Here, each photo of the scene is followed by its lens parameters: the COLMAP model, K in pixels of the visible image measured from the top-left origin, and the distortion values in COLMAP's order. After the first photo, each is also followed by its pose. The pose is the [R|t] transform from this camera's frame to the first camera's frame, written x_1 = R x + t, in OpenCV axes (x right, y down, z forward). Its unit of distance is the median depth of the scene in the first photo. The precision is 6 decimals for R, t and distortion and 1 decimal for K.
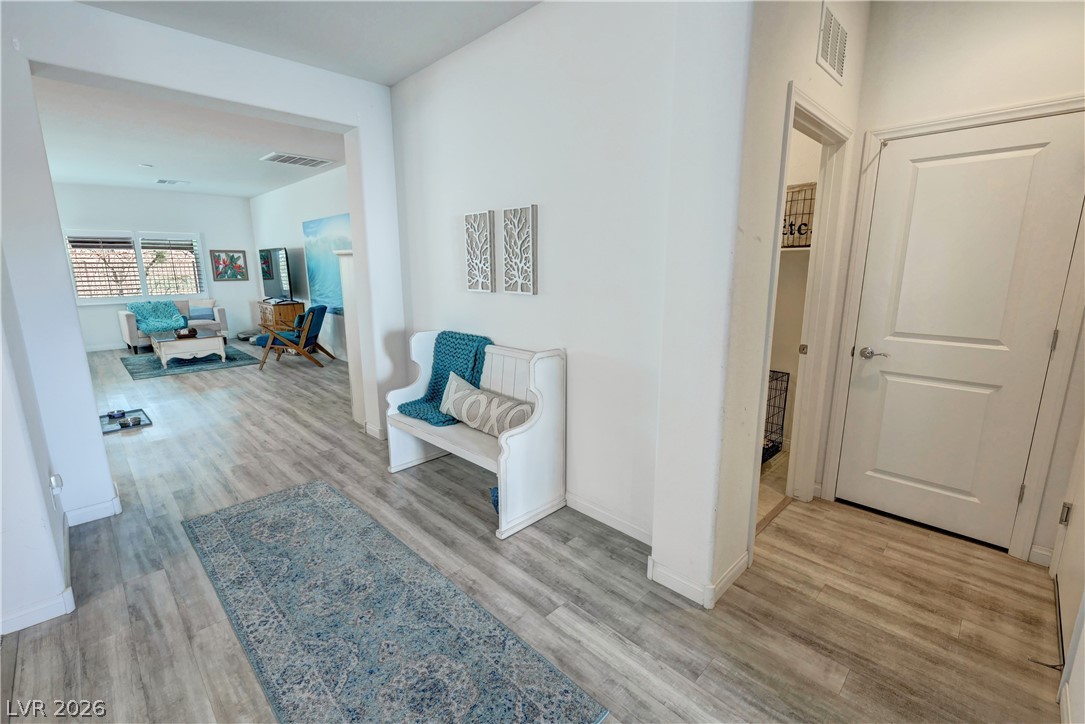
lens RADIAL K [[474.2, 0, 542.5], [0, 474.2, 360.0], [0, 0, 1]] dist [0.004881, -0.000453]
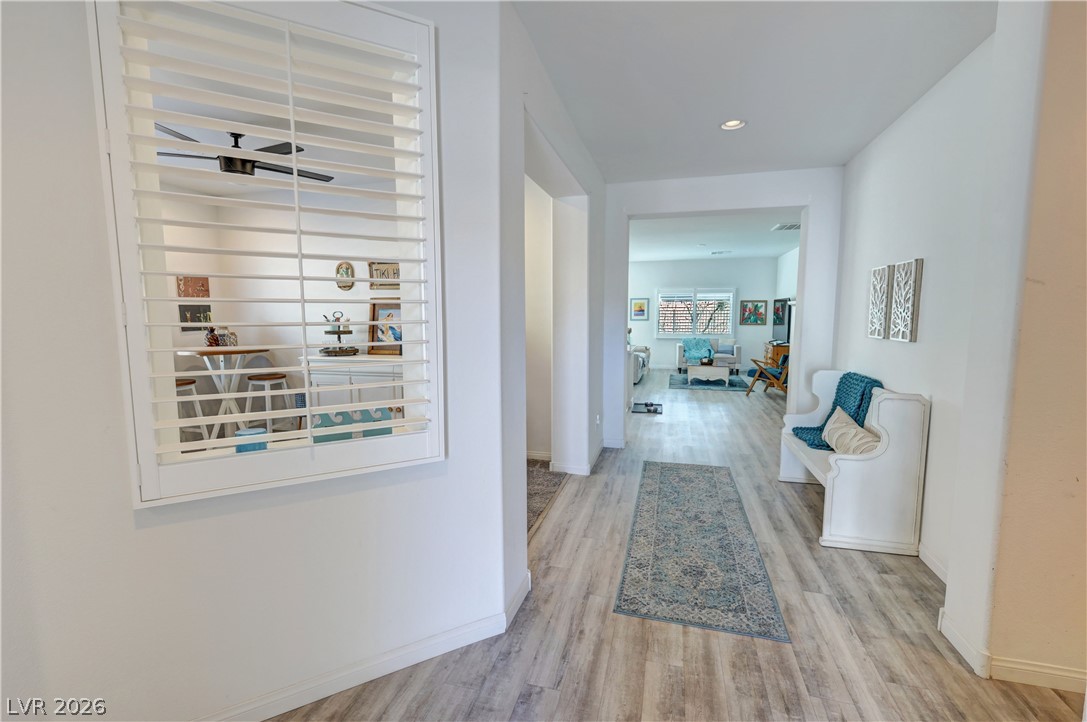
lens RADIAL K [[477.7, 0, 543.5], [0, 477.7, 361.0], [0, 0, 1]] dist [-0.000887, -0.000147]
pose [[0.496202, 0.090295, -0.863499, 0.462050], [-0.171186, 0.985228, 0.004654, 0.035194], [0.851163, 0.145510, 0.504330, -0.205675]]
